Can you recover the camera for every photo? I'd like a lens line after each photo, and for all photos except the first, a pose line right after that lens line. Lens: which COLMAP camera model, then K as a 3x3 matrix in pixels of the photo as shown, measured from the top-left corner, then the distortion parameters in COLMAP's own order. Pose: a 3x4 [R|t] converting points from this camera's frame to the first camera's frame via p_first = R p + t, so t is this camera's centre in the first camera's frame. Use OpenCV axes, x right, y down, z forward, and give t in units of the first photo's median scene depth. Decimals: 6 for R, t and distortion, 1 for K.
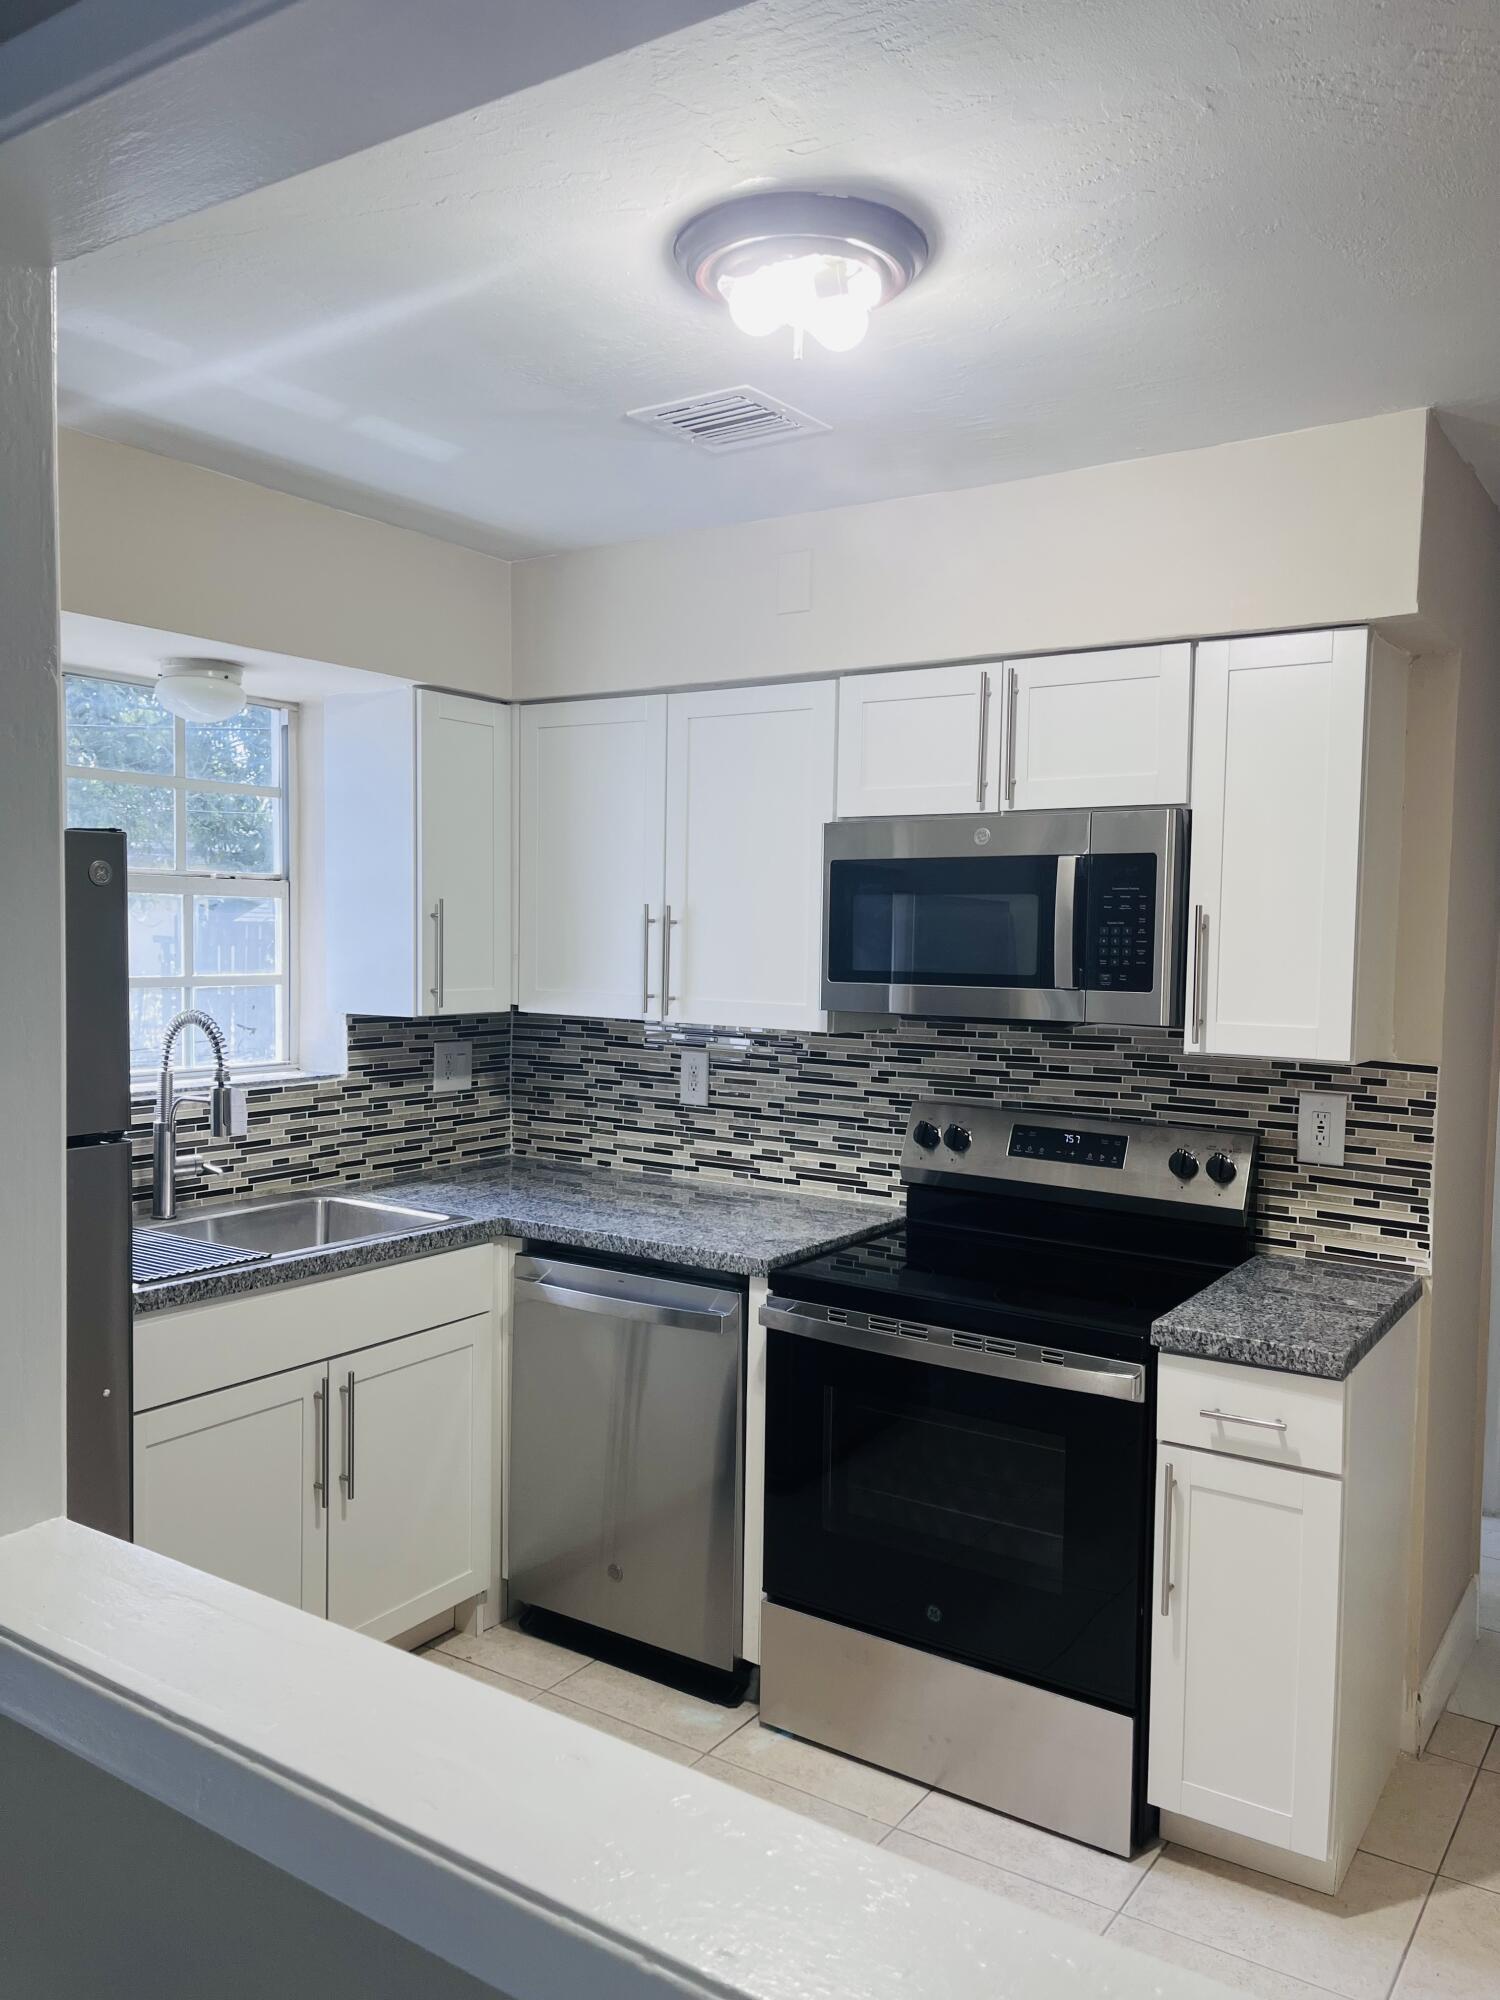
lens RADIAL K [[1536.1, 0, 750.4], [0, 1536.1, 963.0], [0, 0, 1]] dist [0.099334, -0.121164]
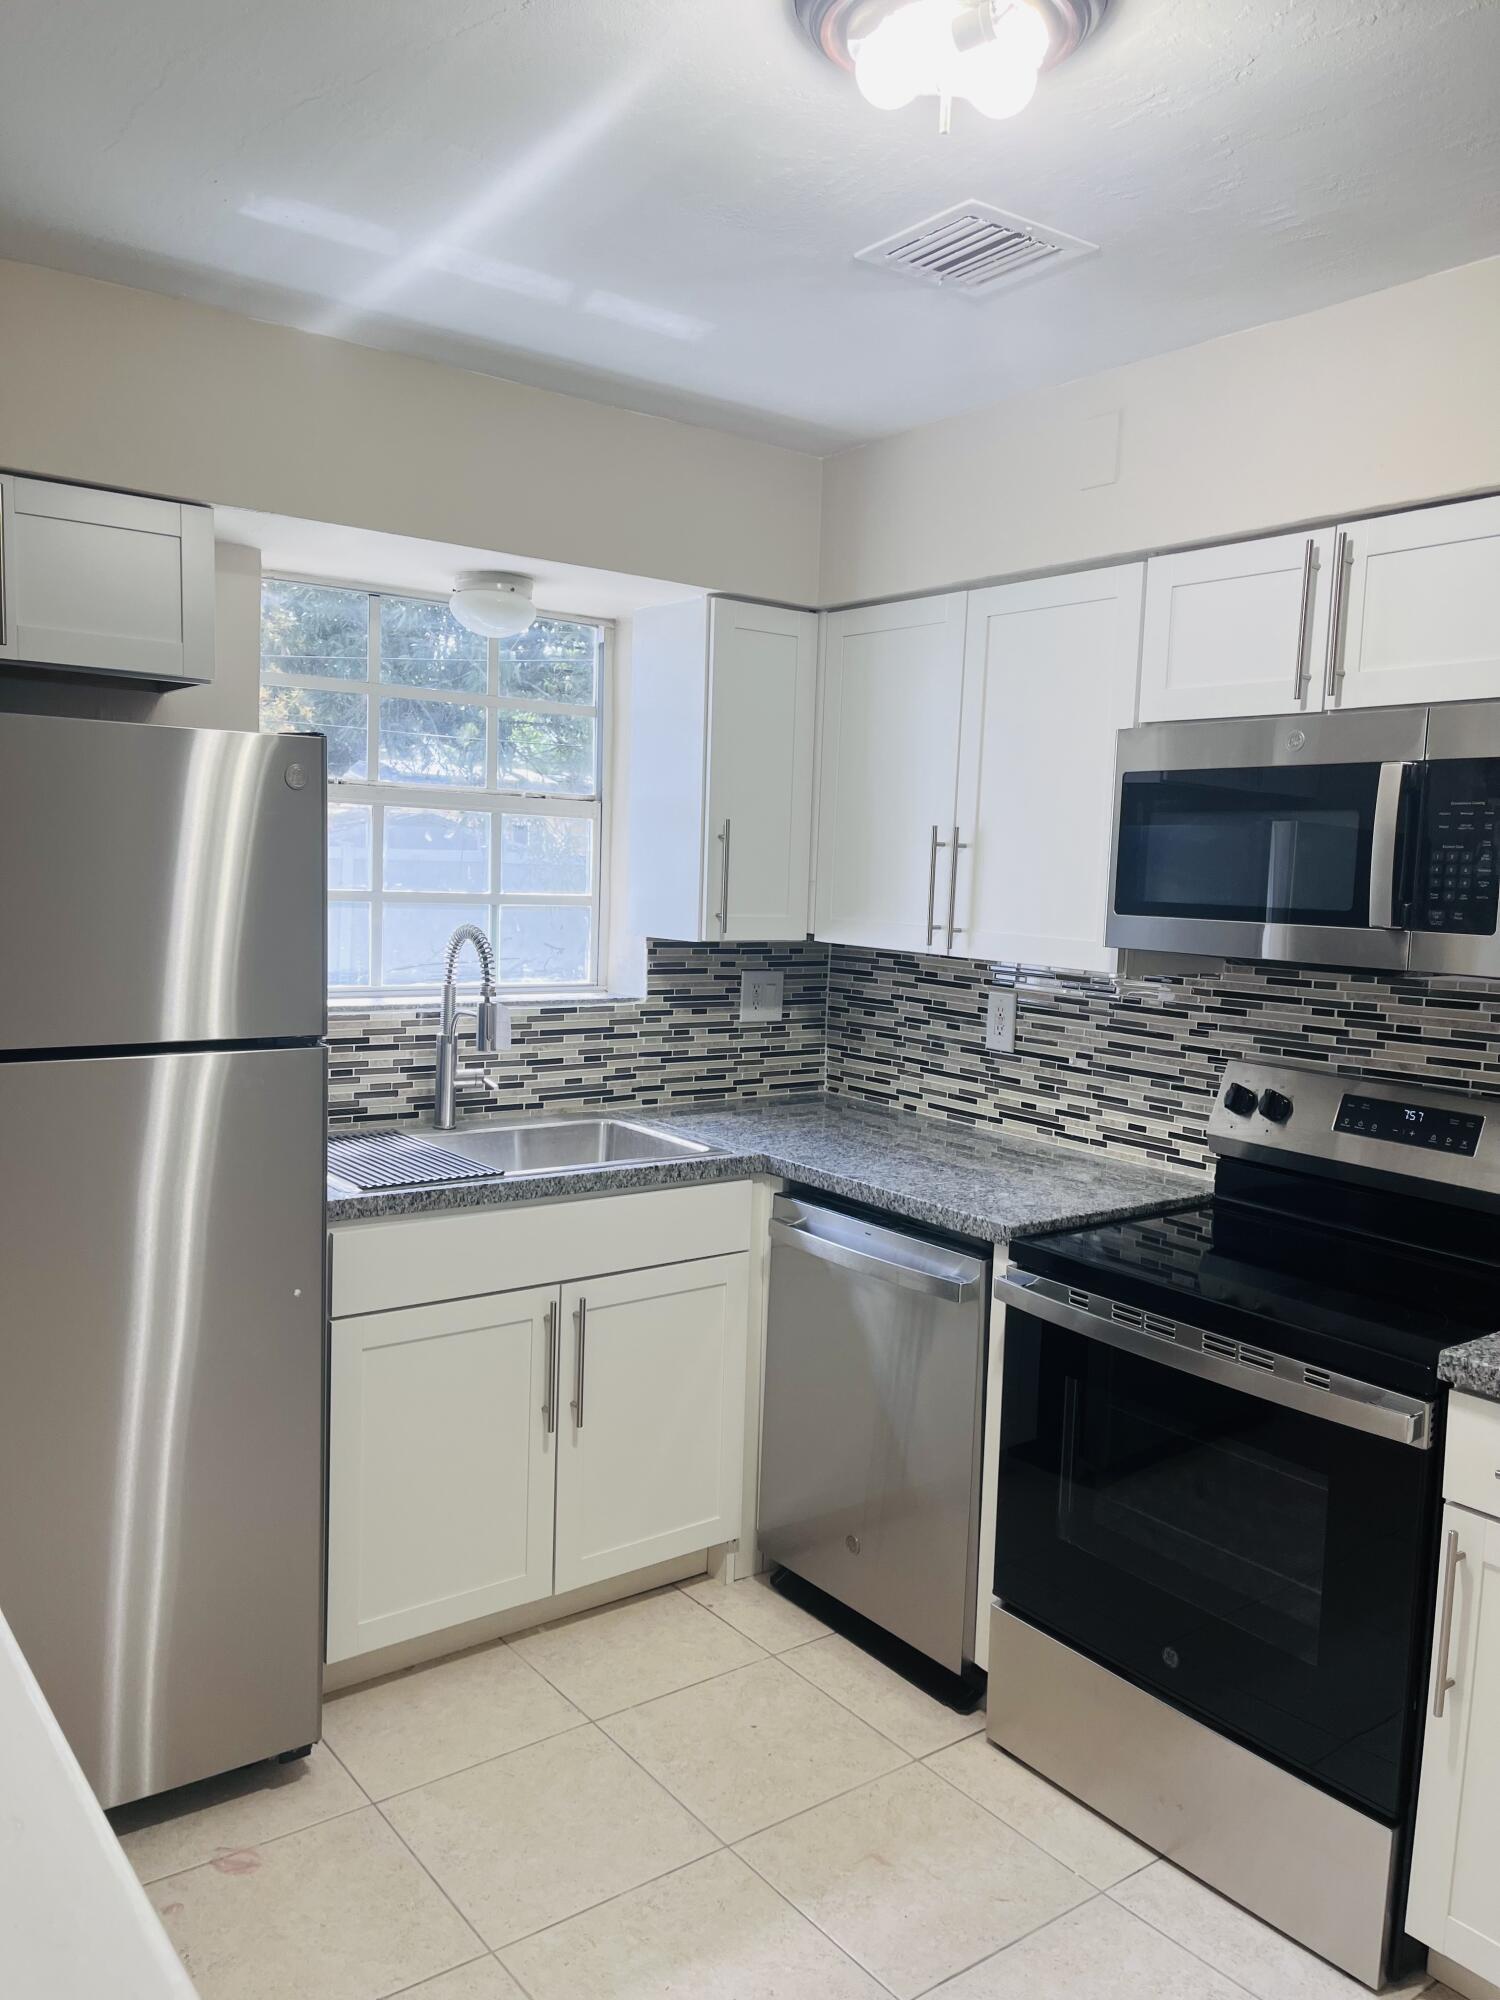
lens RADIAL K [[1536.1, 0, 750.4], [0, 1536.1, 963.0], [0, 0, 1]] dist [0.099334, -0.121164]
pose [[0.947060, 0.038886, -0.318692, 0.121679], [-0.027493, 0.998815, 0.040169, 0.009004], [0.319876, -0.029281, 0.947007, 0.101172]]
